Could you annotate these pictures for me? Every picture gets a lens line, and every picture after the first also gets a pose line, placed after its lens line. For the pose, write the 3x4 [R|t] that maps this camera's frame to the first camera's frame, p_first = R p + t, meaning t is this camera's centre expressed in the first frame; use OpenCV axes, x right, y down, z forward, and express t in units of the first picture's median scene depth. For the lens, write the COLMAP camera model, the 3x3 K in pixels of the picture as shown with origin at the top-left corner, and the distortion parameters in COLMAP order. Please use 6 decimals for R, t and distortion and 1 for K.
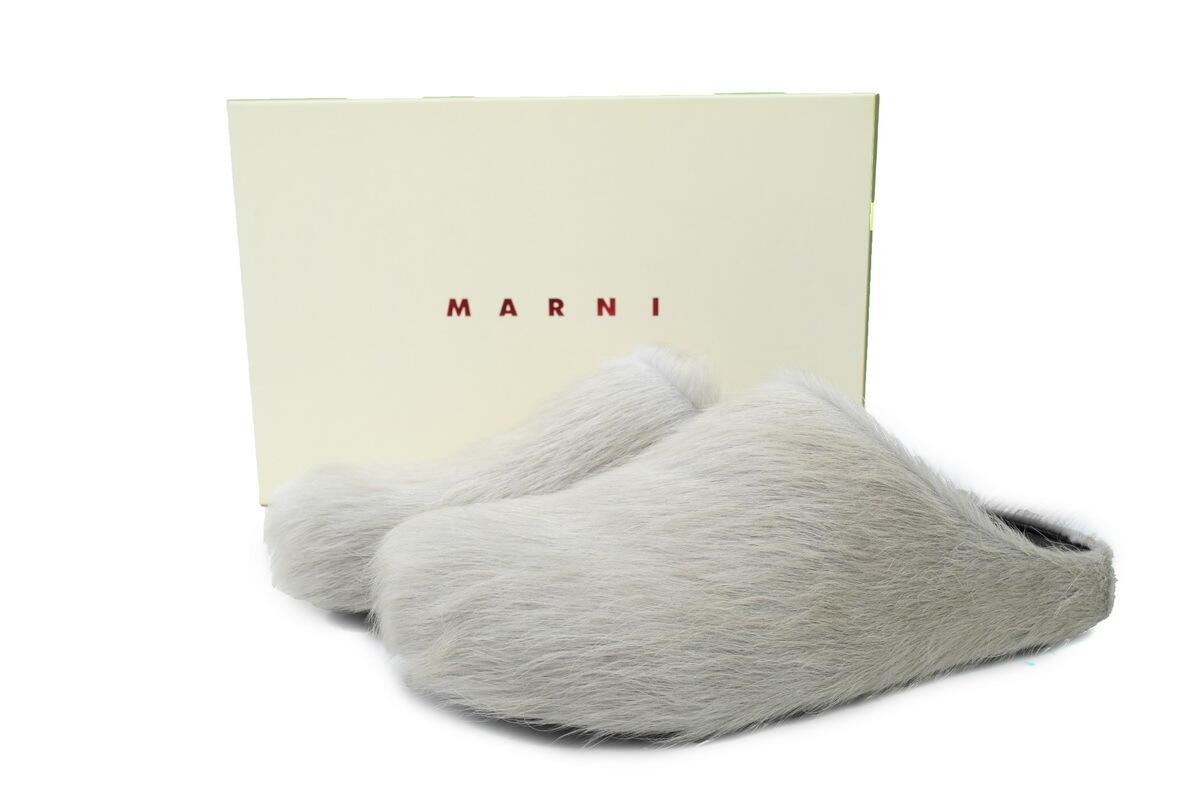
lens RADIAL K [[1178.4, 0, 599.7], [0, 1178.4, 398.8], [0, 0, 1]] dist [-0.016040, 0.000000]
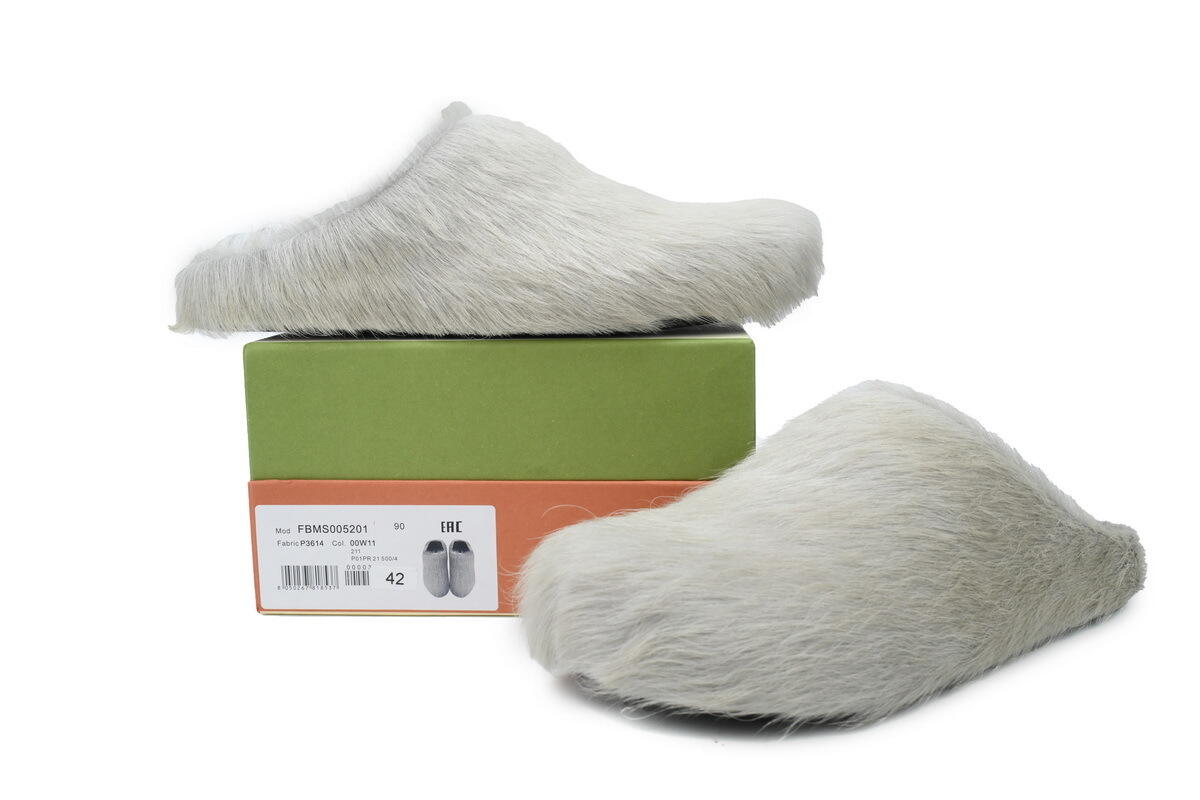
lens RADIAL K [[1178.4, 0, 600.0], [0, 1178.4, 401.1], [0, 0, 1]] dist [-0.016040, 0.000000]
pose [[0.975307, -0.043670, 0.216494, -0.354387], [0.059557, 0.995946, -0.067408, 0.061888], [-0.212673, 0.078638, 0.973954, 0.010572]]
